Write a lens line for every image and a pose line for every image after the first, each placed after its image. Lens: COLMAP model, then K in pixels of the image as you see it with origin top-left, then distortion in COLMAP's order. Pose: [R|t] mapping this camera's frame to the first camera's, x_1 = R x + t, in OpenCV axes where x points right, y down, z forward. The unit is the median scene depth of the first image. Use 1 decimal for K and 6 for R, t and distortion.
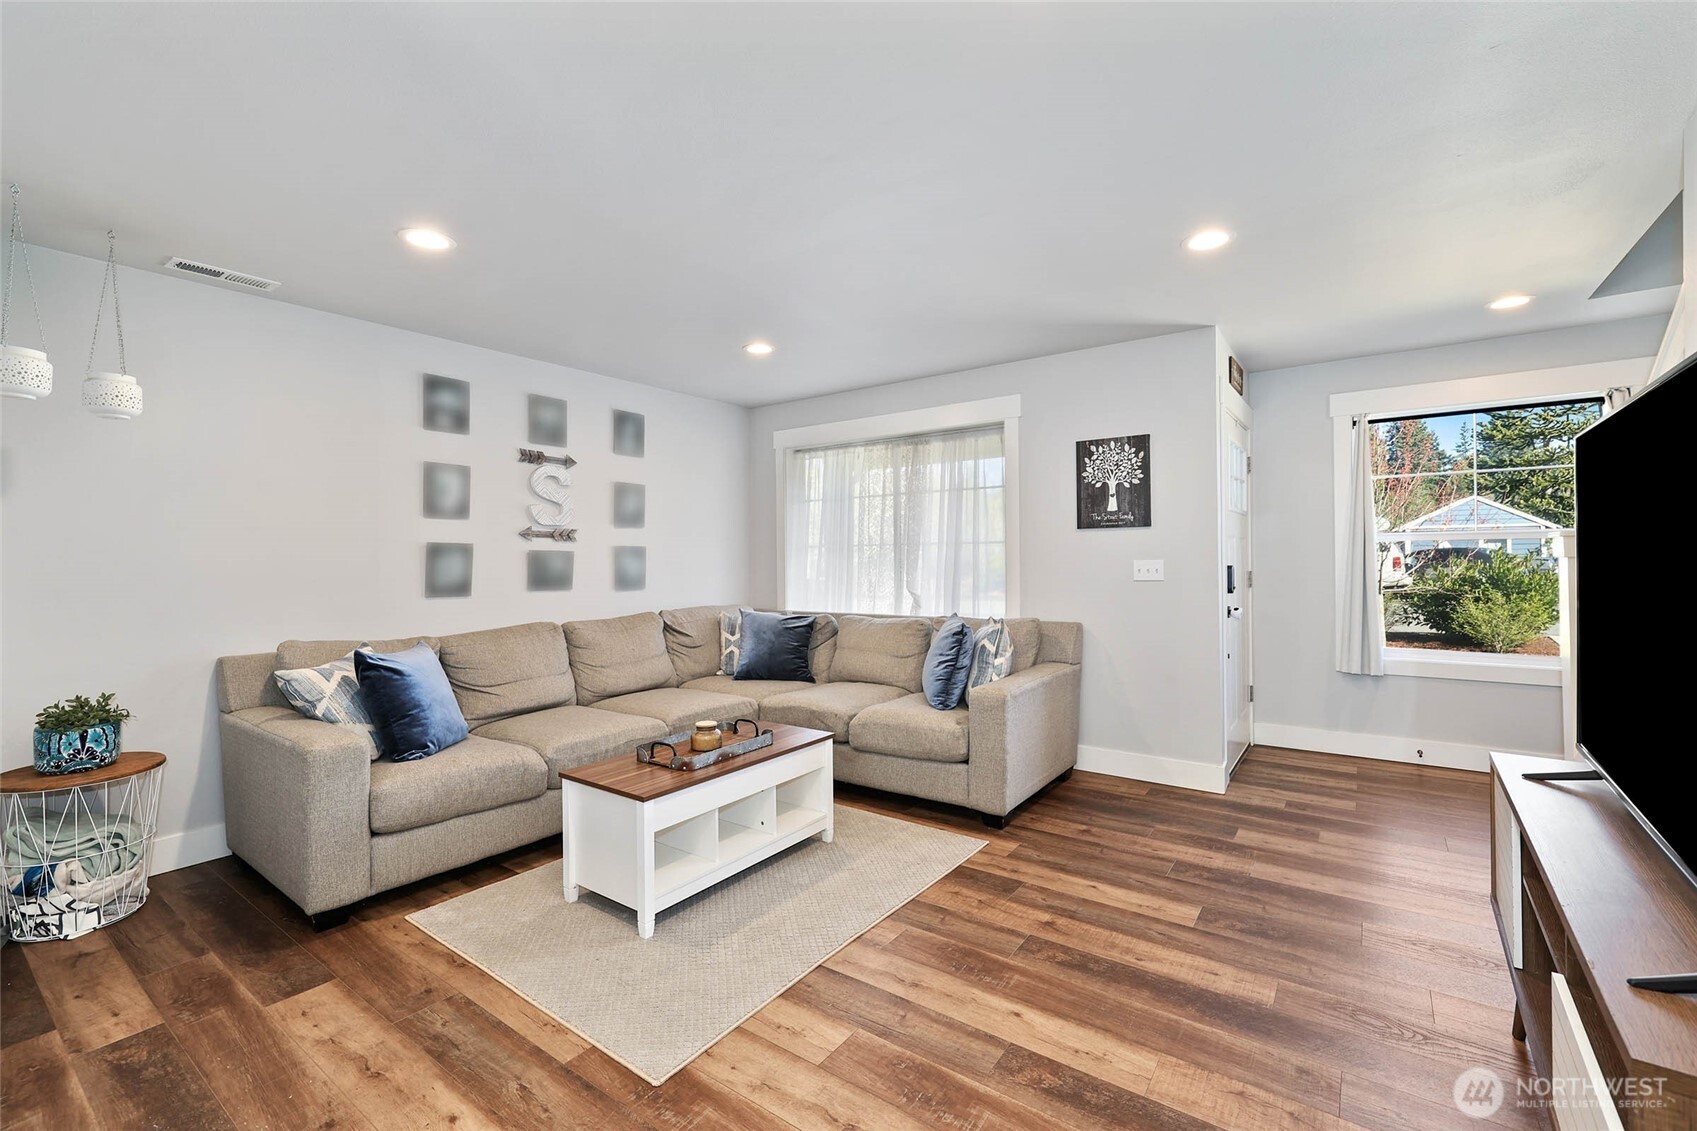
lens RADIAL K [[746.8, 0, 866.4], [0, 746.8, 555.8], [0, 0, 1]] dist [0.004372, 0.000196]
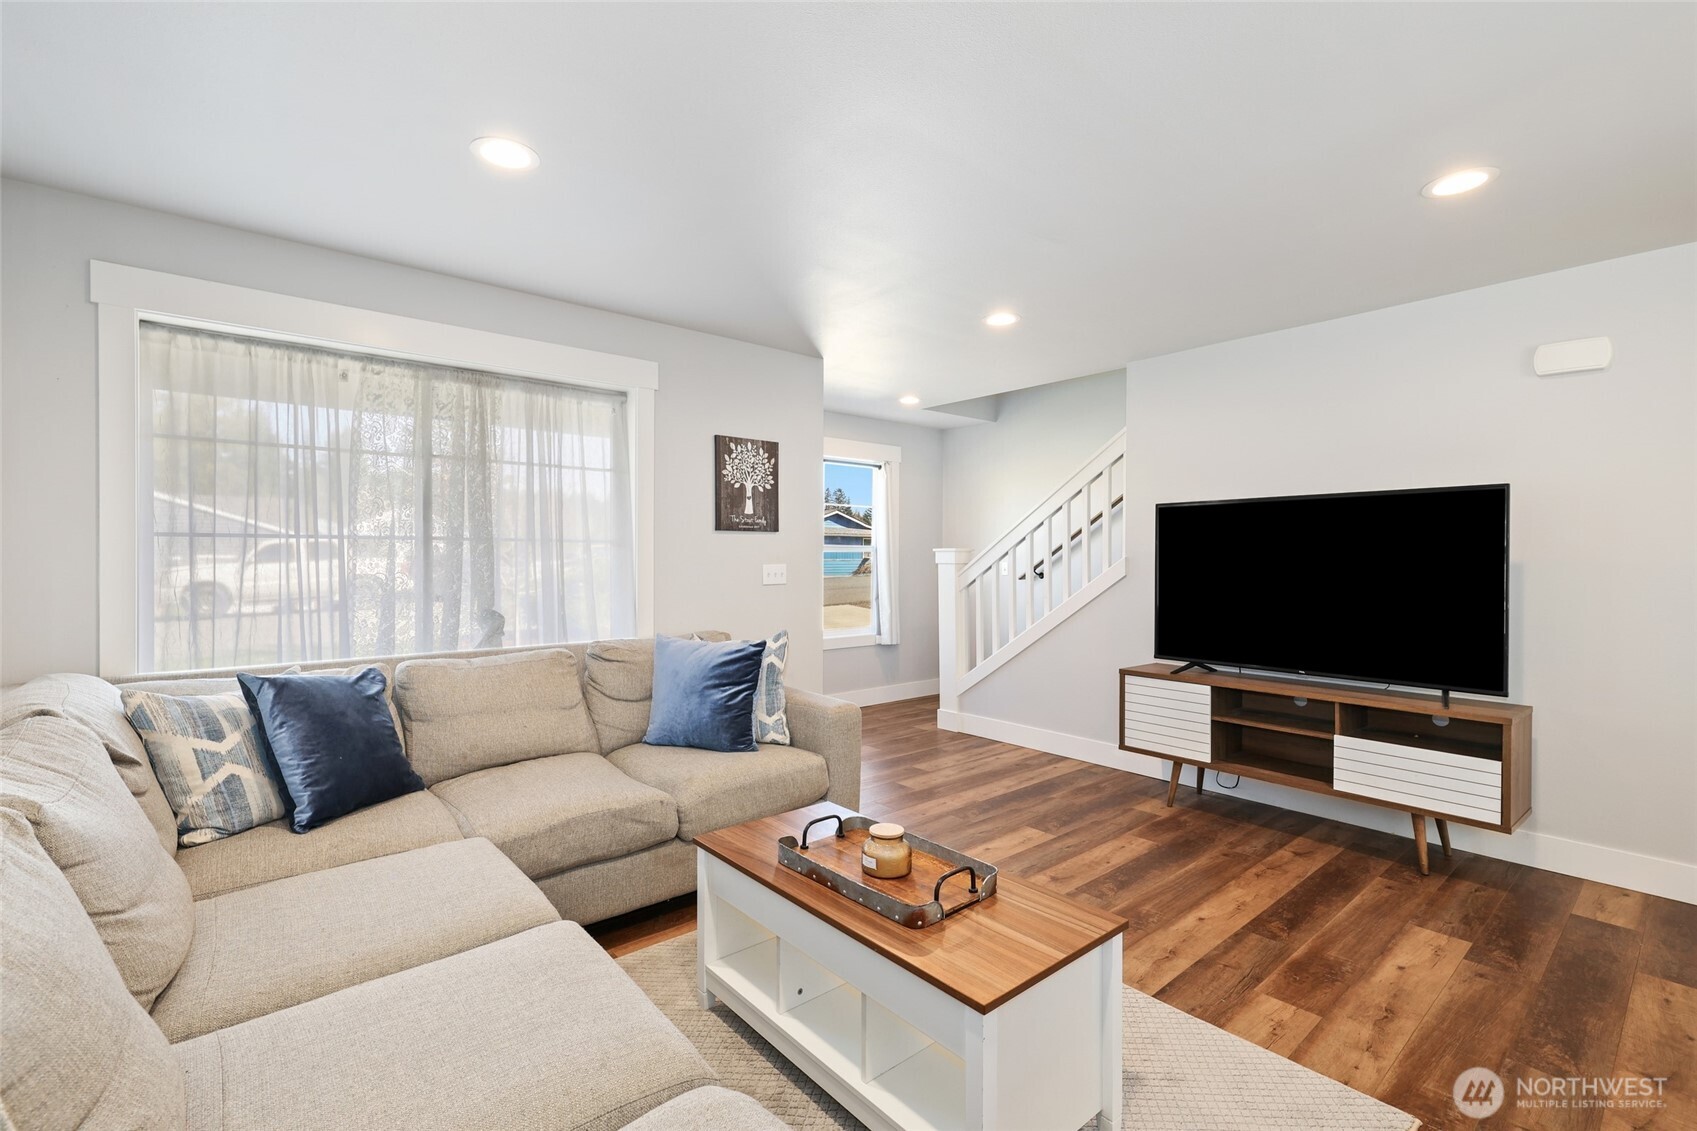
lens RADIAL K [[746.8, 0, 866.4], [0, 746.8, 555.8], [0, 0, 1]] dist [0.004372, 0.000196]
pose [[0.224723, 0.013947, 0.974323, -0.593019], [-0.006192, 0.999898, -0.012885, 0.006461], [-0.974403, -0.003138, 0.224786, 0.638649]]
